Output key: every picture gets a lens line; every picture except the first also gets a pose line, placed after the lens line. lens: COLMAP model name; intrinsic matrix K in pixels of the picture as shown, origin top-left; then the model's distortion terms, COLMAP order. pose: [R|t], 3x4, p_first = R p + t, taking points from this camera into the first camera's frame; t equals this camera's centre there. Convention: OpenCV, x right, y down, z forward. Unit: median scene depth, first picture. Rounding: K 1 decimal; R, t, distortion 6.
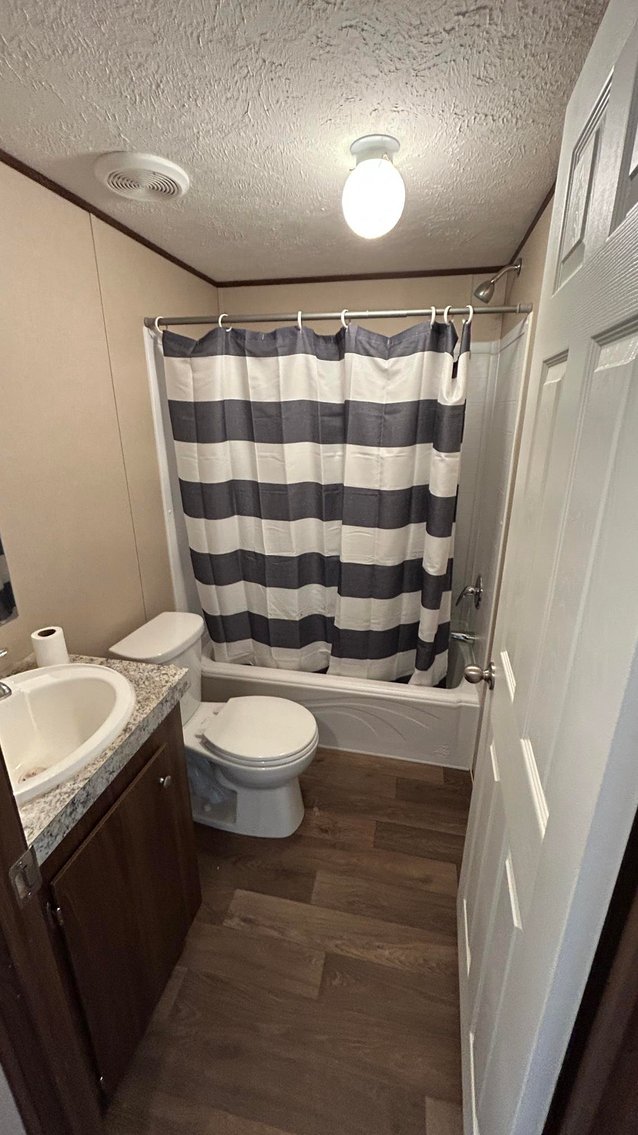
lens RADIAL K [[457.1, 0, 321.6], [0, 457.1, 564.9], [0, 0, 1]] dist [-0.009738, 0.006027]
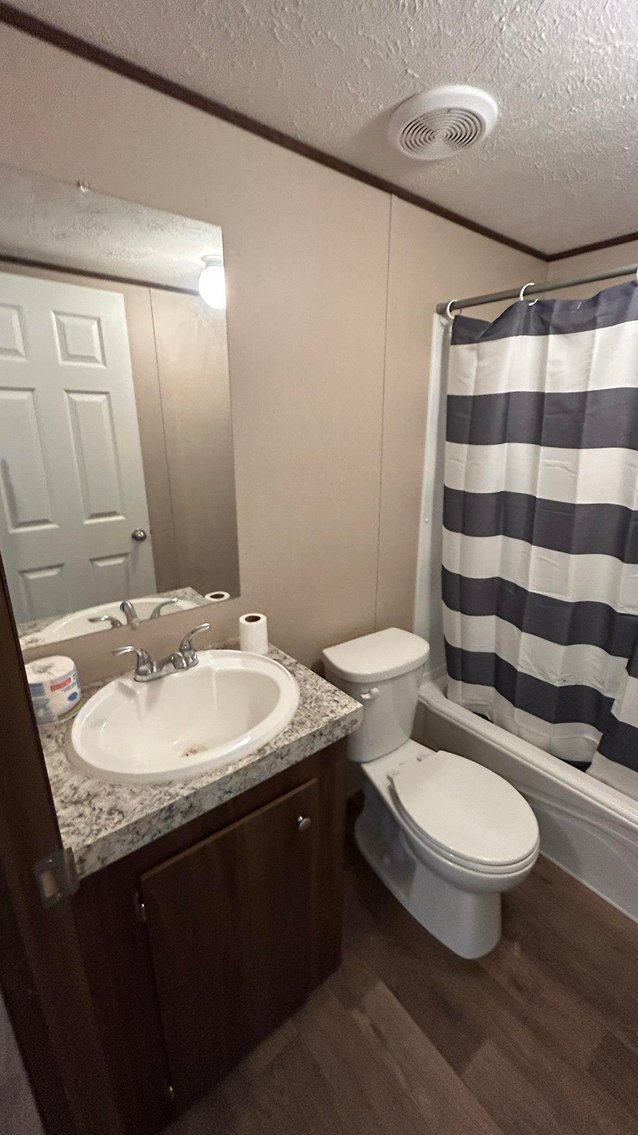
lens RADIAL K [[457.1, 0, 321.6], [0, 457.1, 564.9], [0, 0, 1]] dist [-0.009738, 0.006027]
pose [[0.774297, 0.190612, -0.603433, 0.070995], [-0.206193, 0.977513, 0.044198, -0.029923], [0.598288, 0.090201, 0.796188, 0.184310]]
